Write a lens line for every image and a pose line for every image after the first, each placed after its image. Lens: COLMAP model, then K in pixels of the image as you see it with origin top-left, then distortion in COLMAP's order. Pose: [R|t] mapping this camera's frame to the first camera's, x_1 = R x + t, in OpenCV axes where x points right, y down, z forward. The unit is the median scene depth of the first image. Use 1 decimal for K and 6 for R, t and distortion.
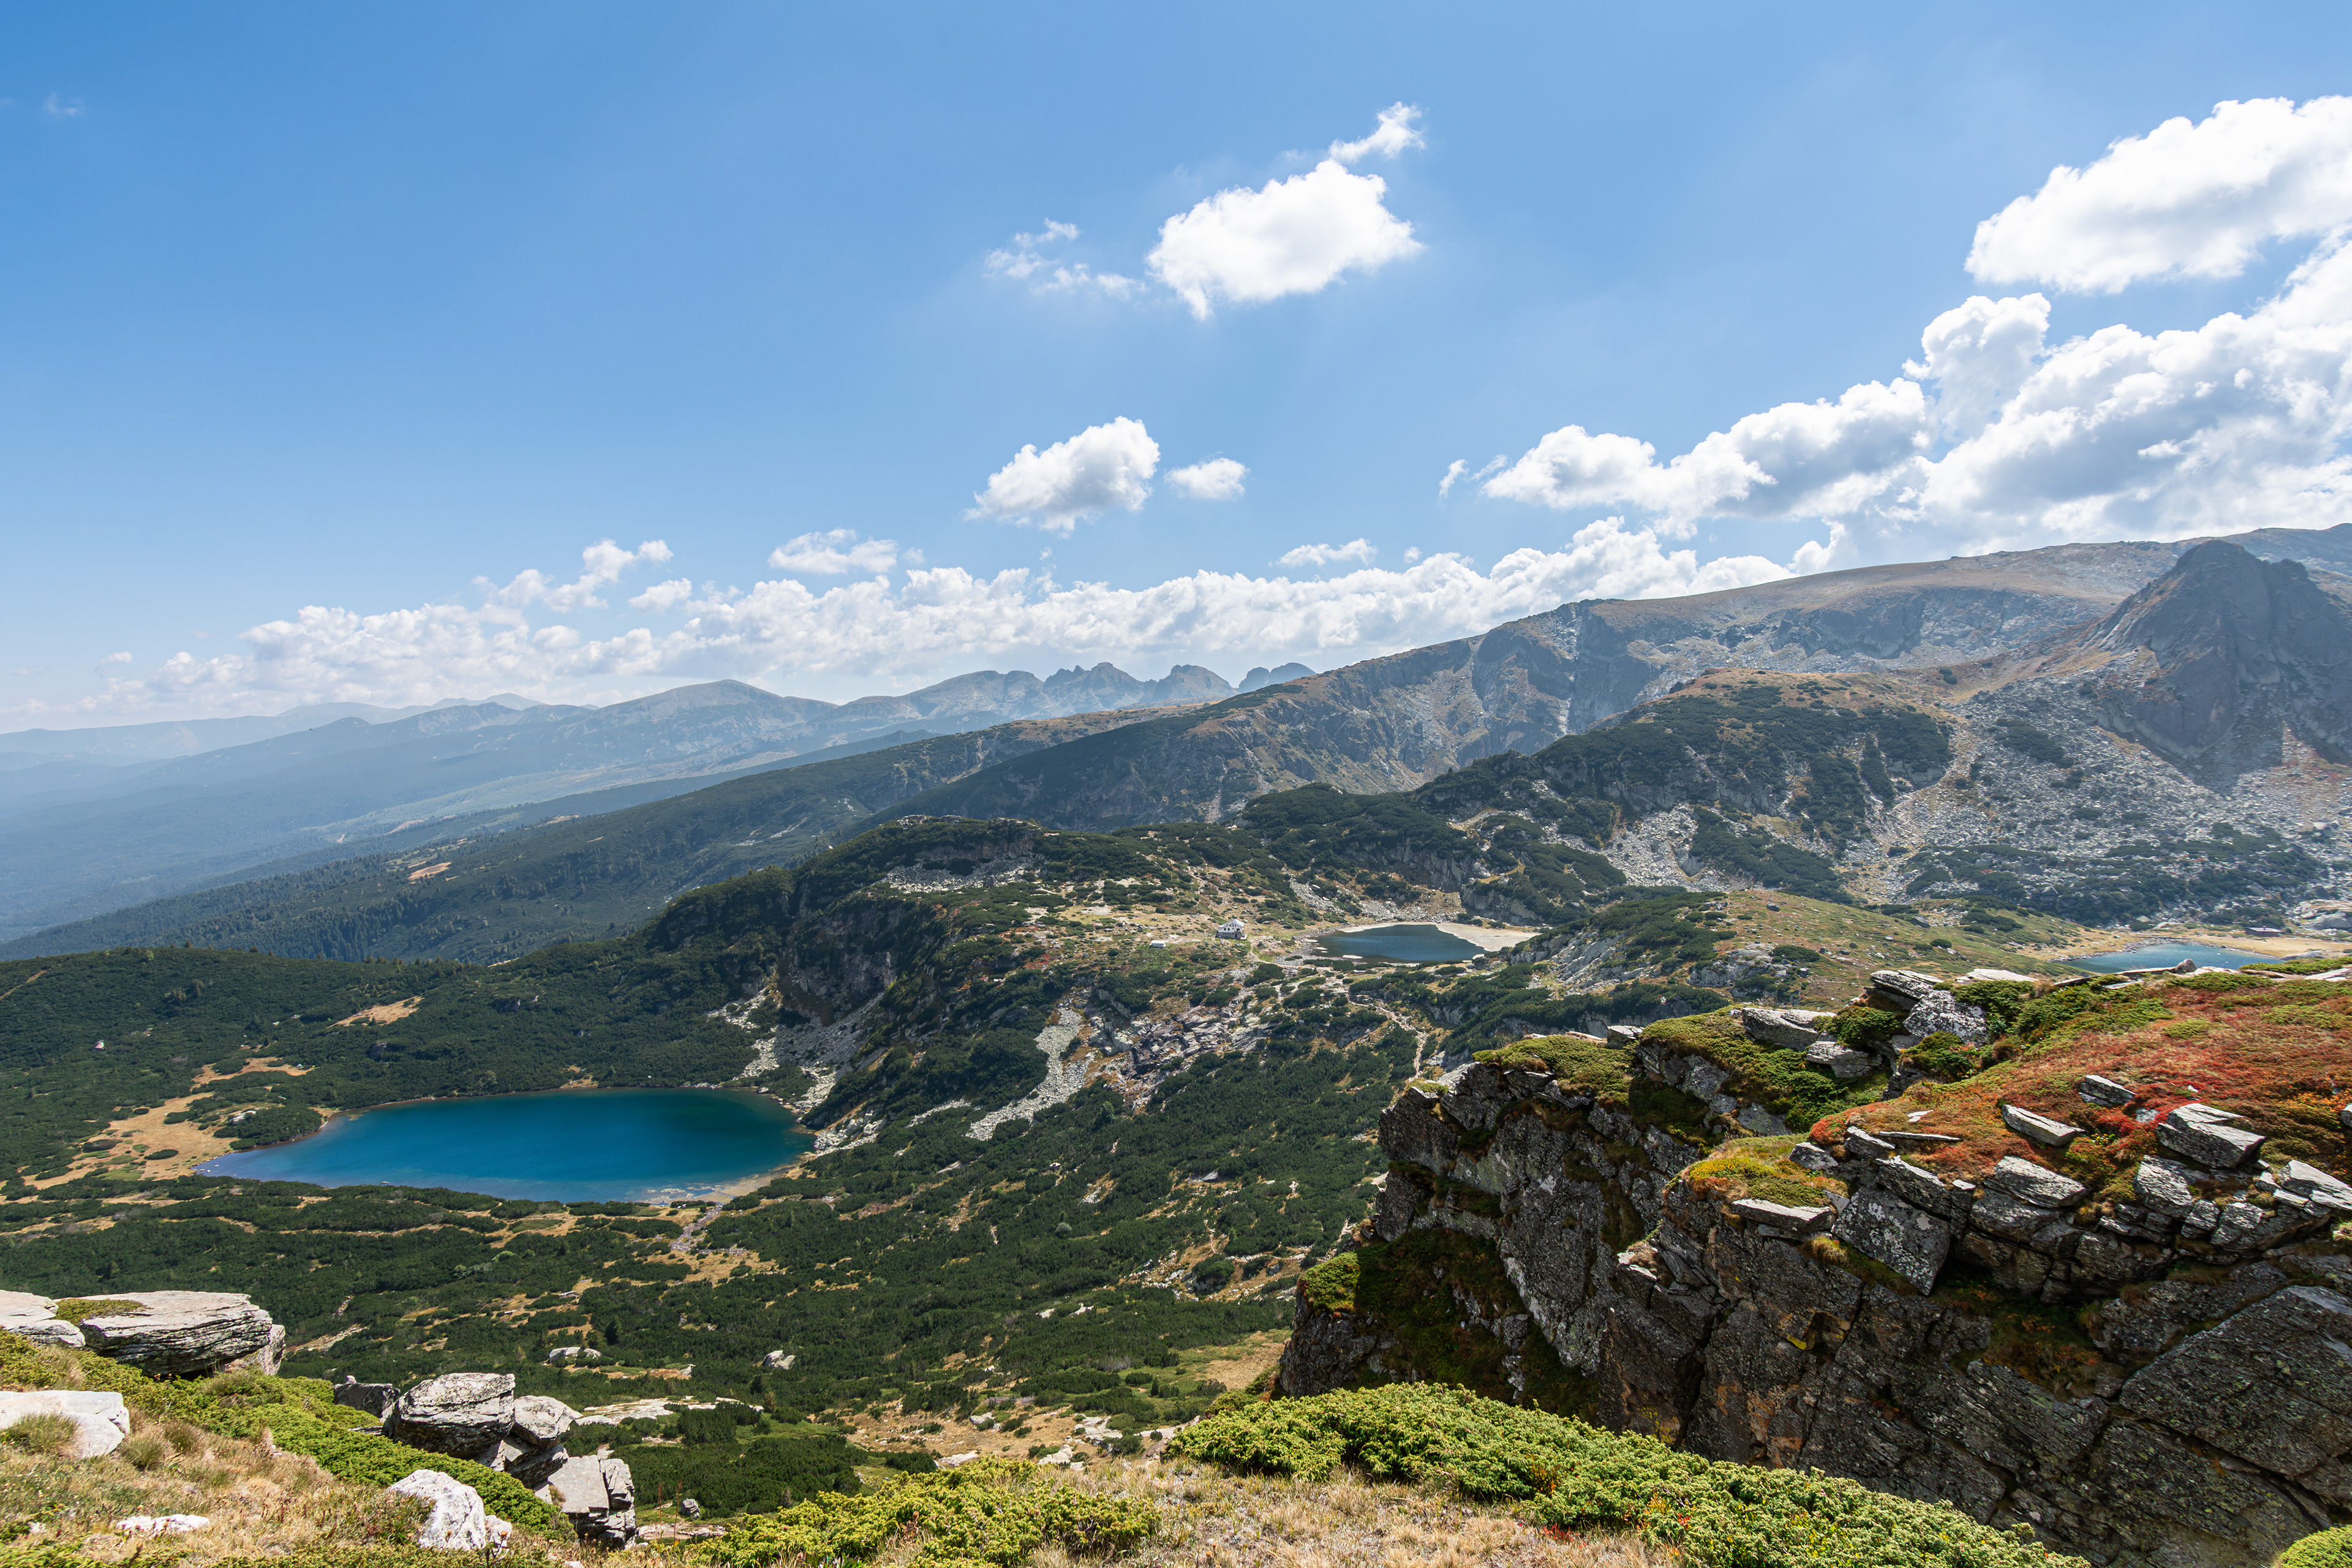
lens RADIAL K [[1449.1, 0, 1174.4], [0, 1449.1, 776.6], [0, 0, 1]] dist [0.003413, -0.003819]
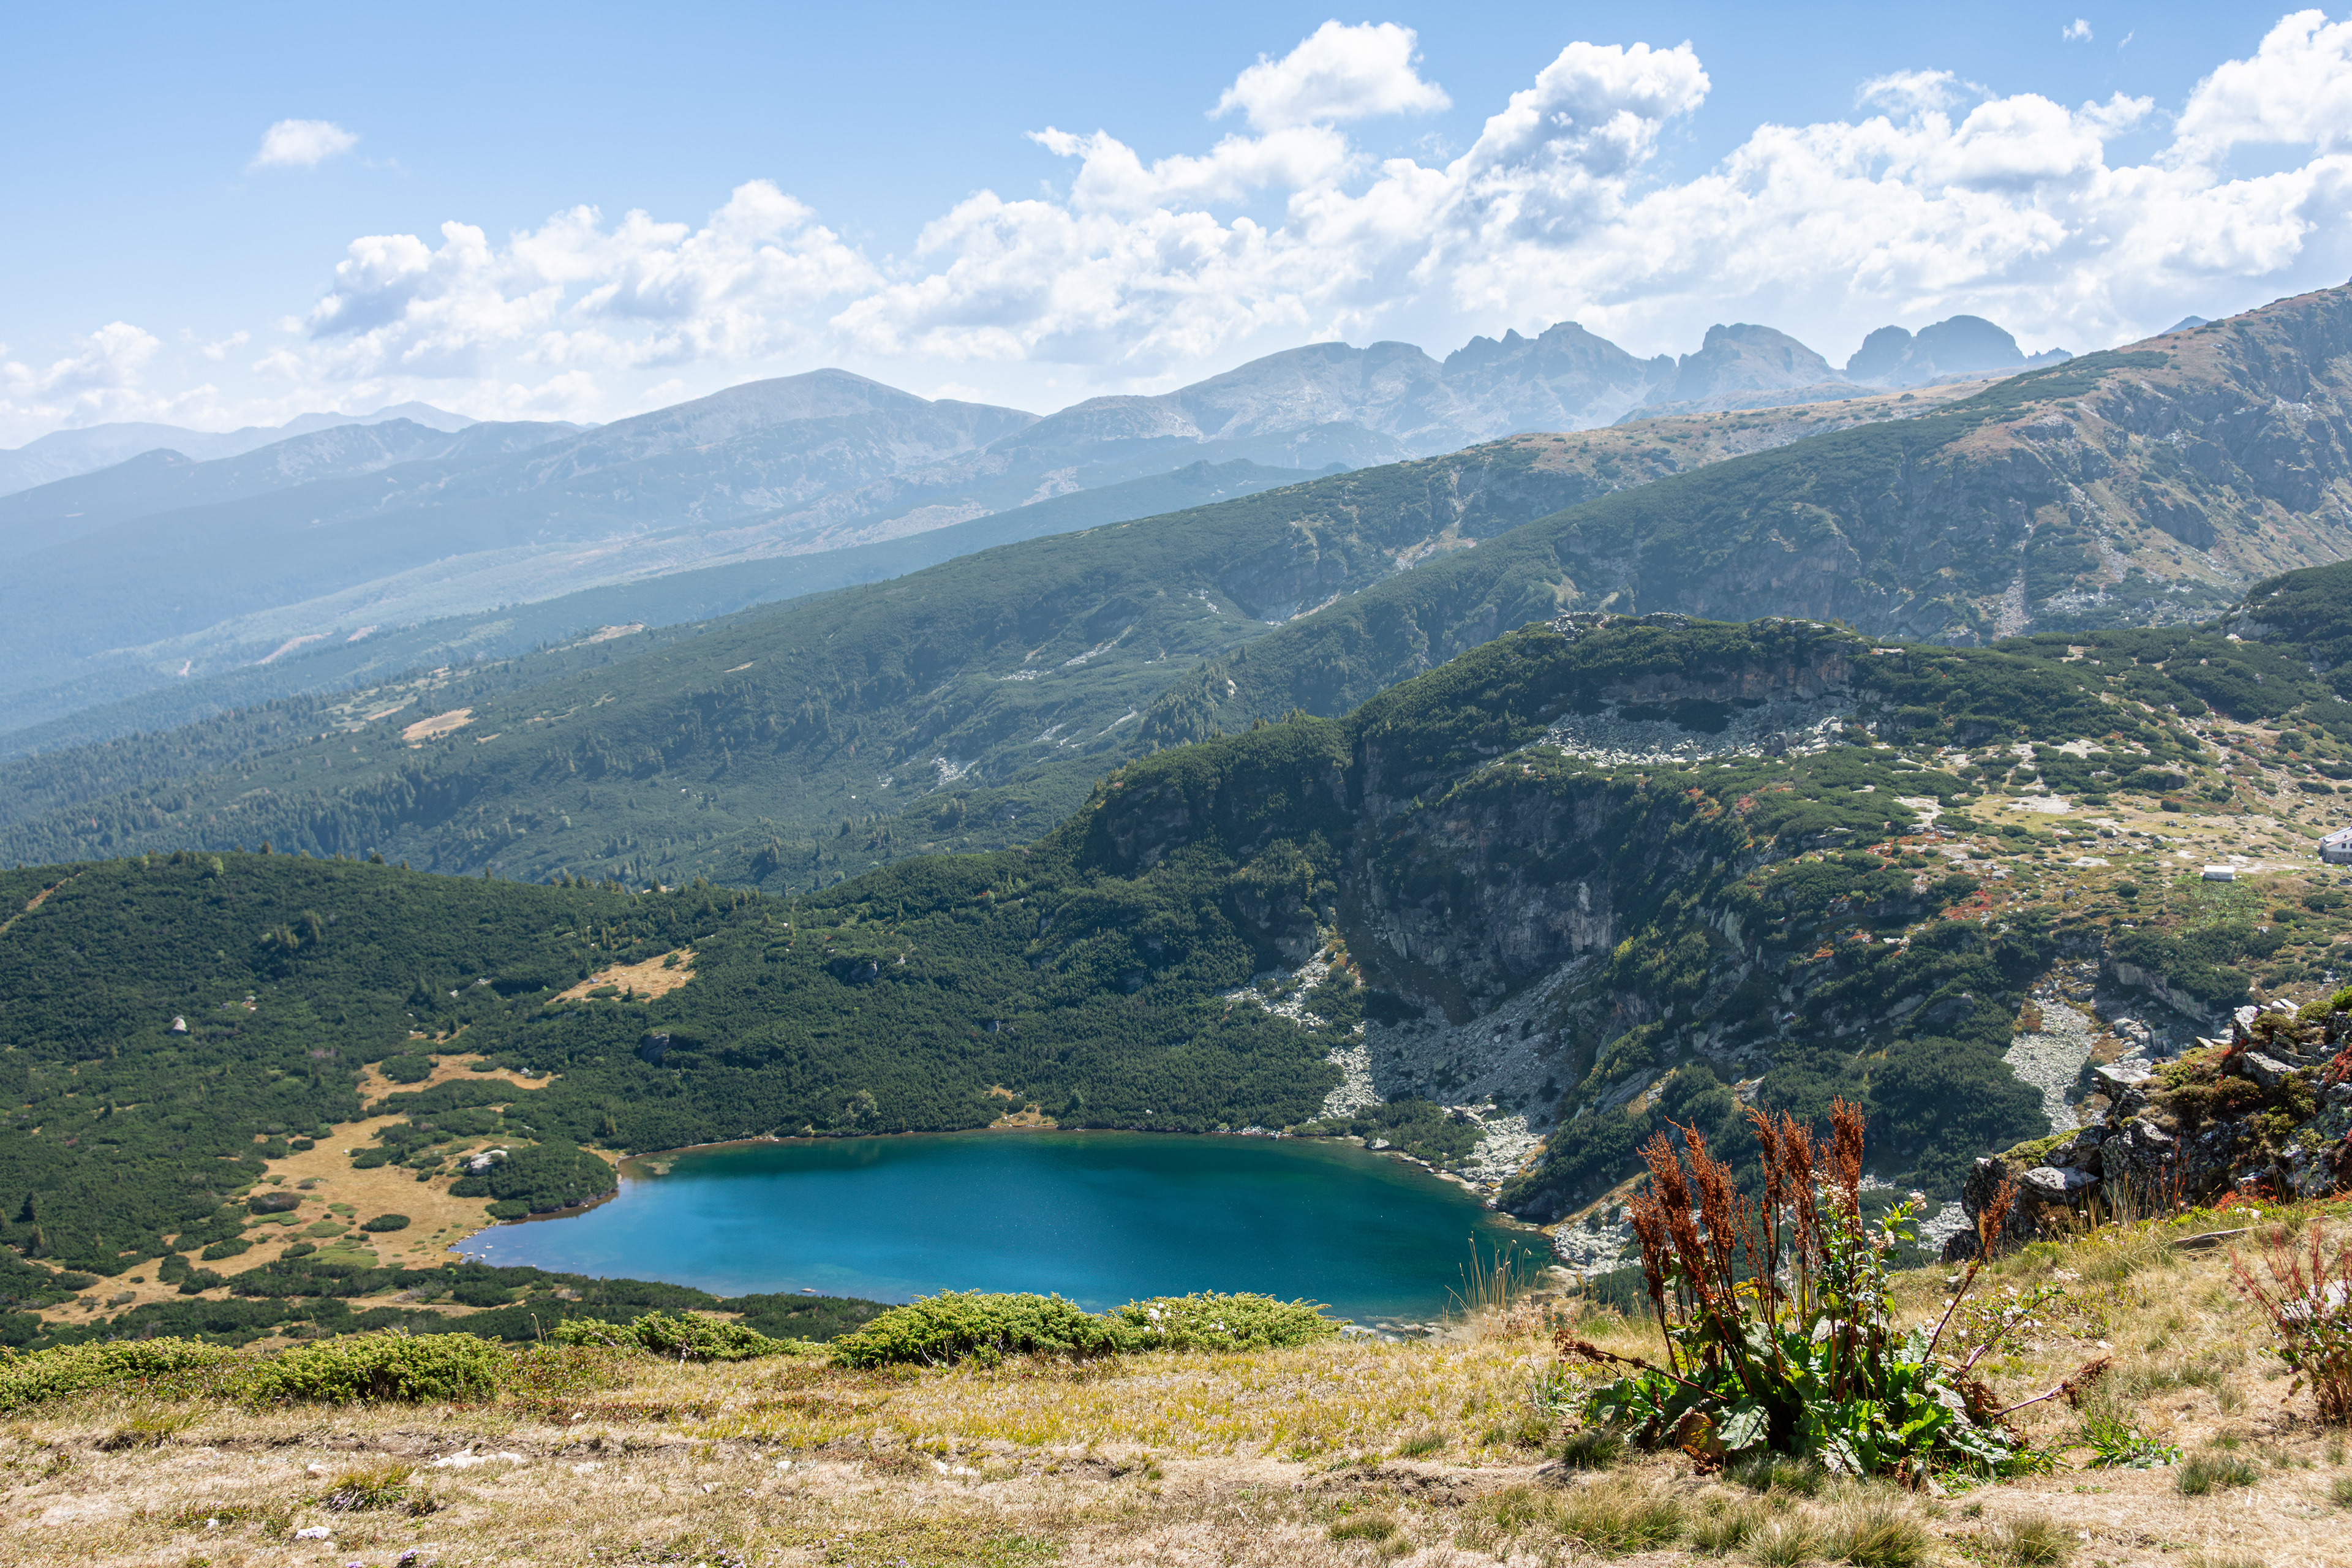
lens RADIAL K [[2851.4, 0, 1162.2], [0, 2851.4, 794.2], [0, 0, 1]] dist [-0.006050, 0.000000]
pose [[0.984215, 0.011391, -0.176609, -0.169143], [0.003494, 0.996481, 0.083746, 0.007053], [0.176942, -0.083041, 0.980712, 0.004994]]
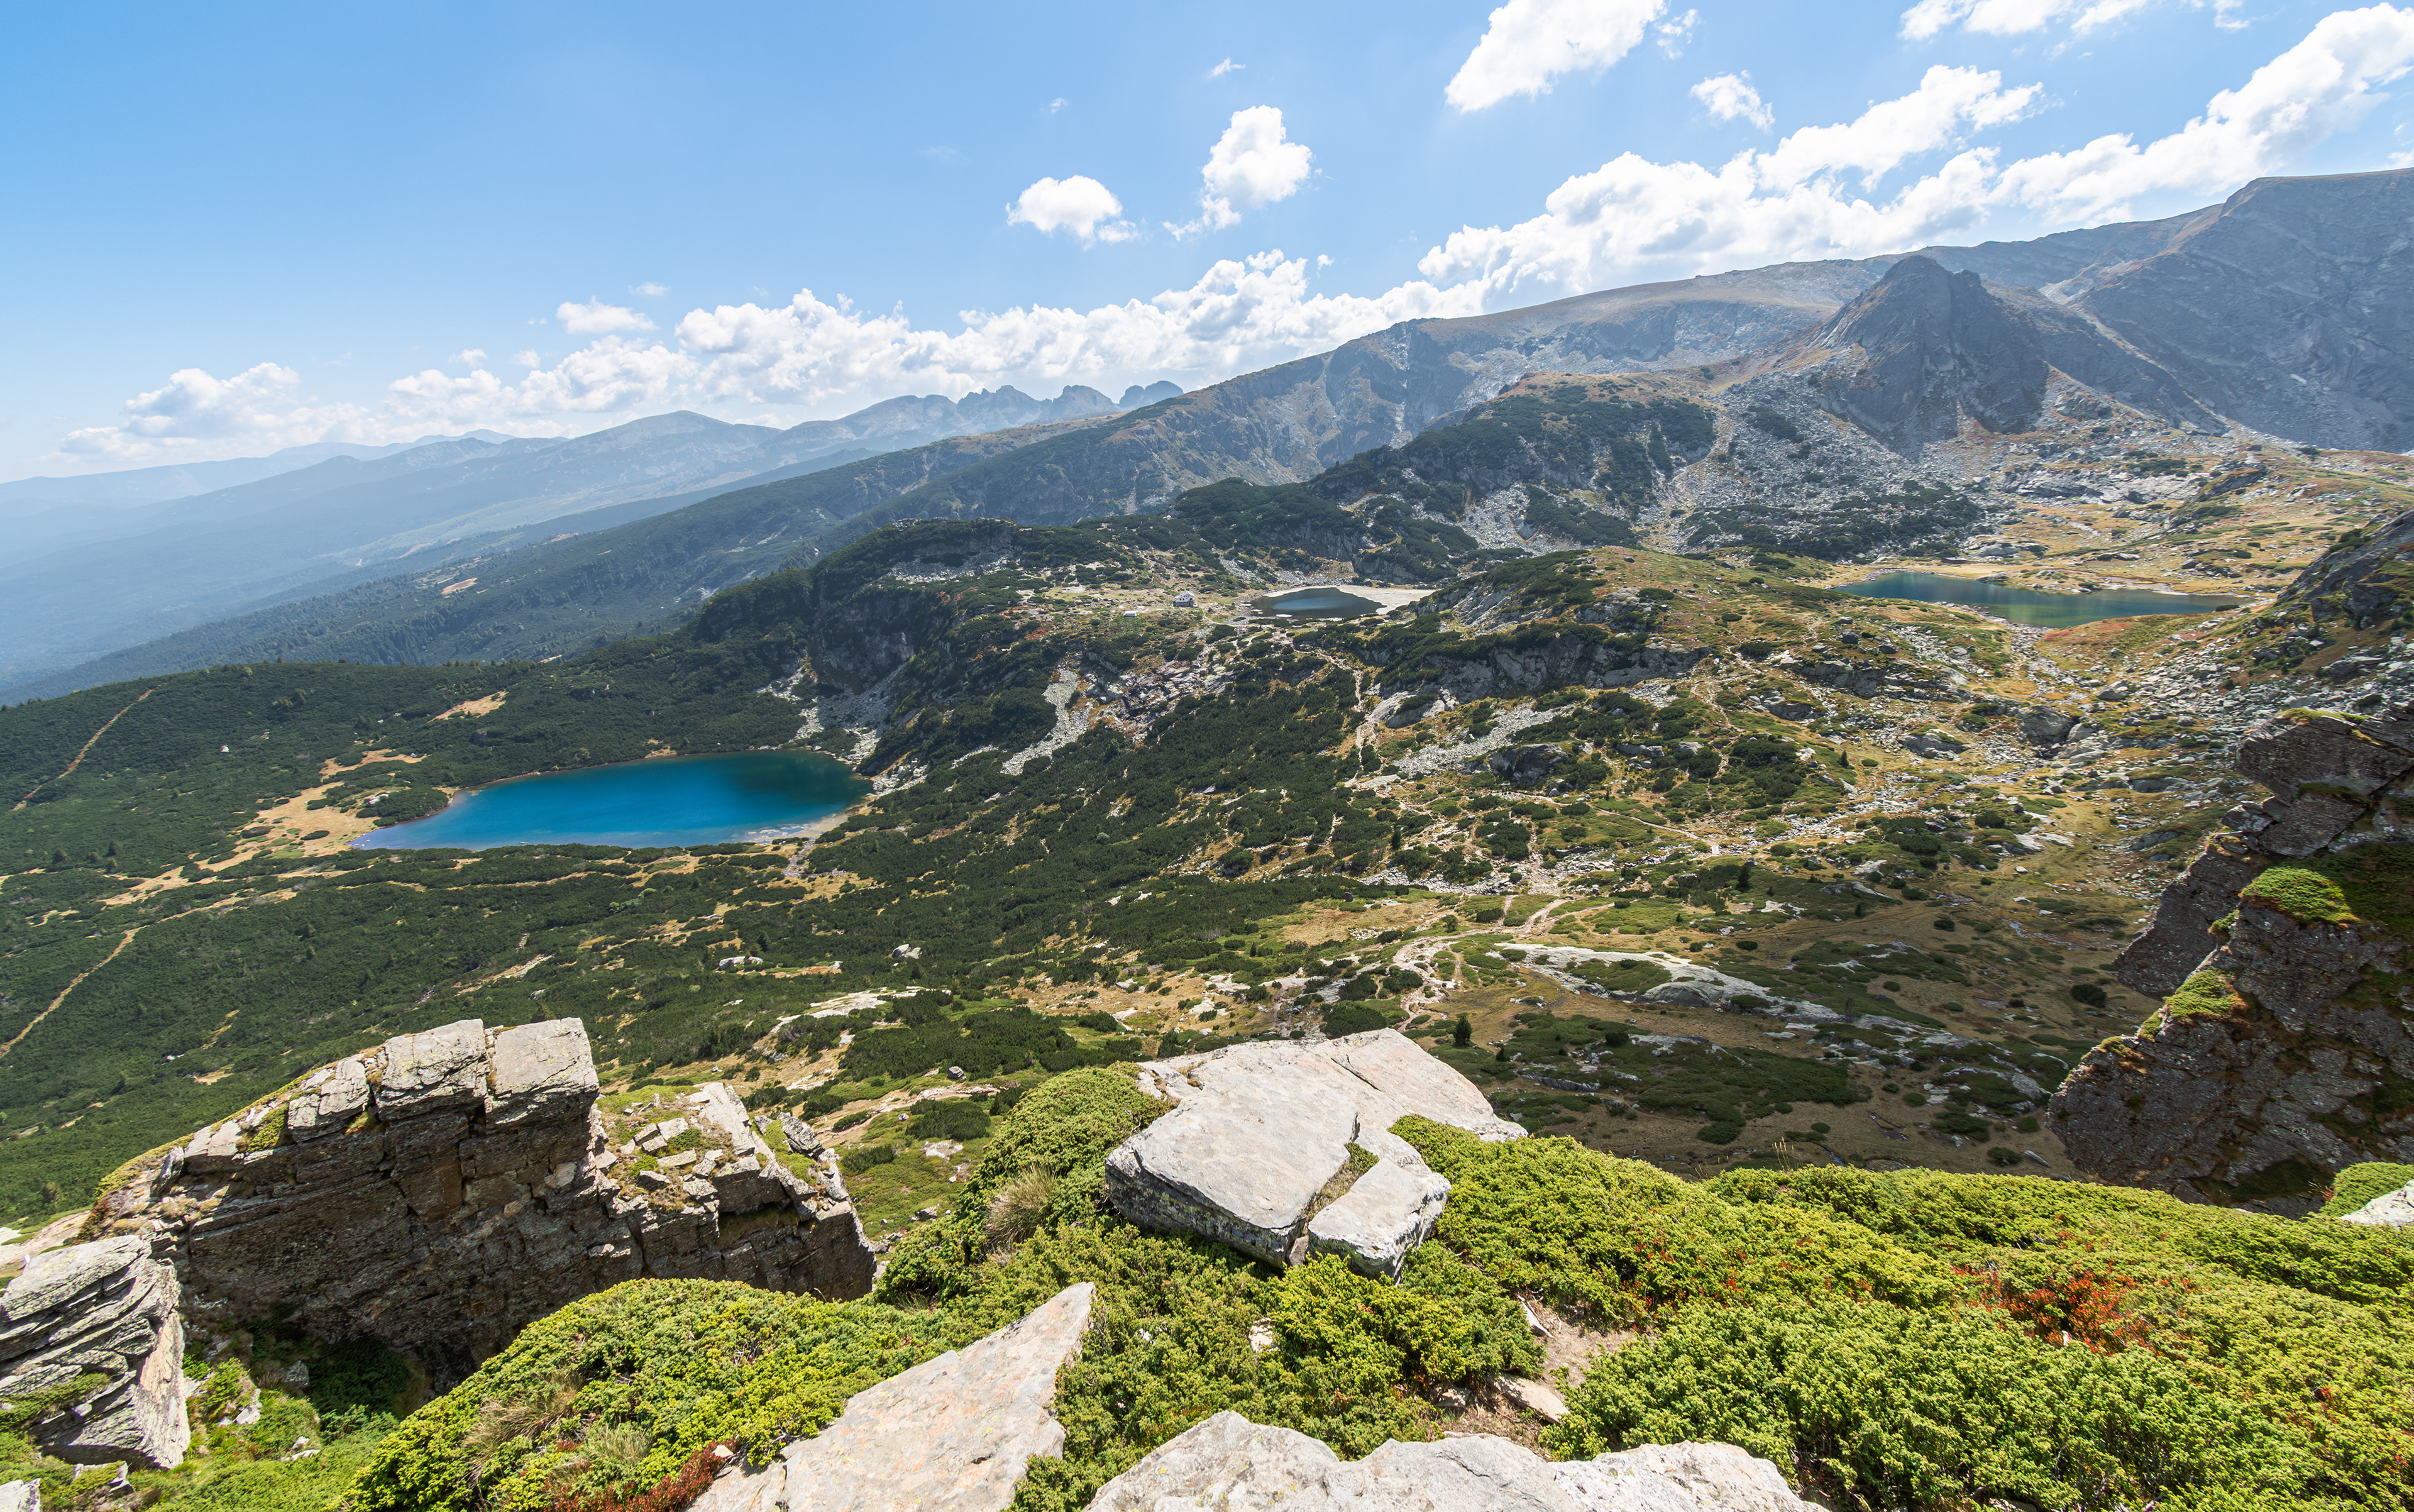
lens RADIAL K [[1129.1, 0, 1213.9], [0, 1129.1, 738.6], [0, 0, 1]] dist [0.003166, 0.000043]
pose [[0.991347, -0.066712, 0.113055, -0.050818], [0.039467, 0.972862, 0.227996, 0.000481], [-0.125198, -0.221561, 0.967076, 0.019767]]
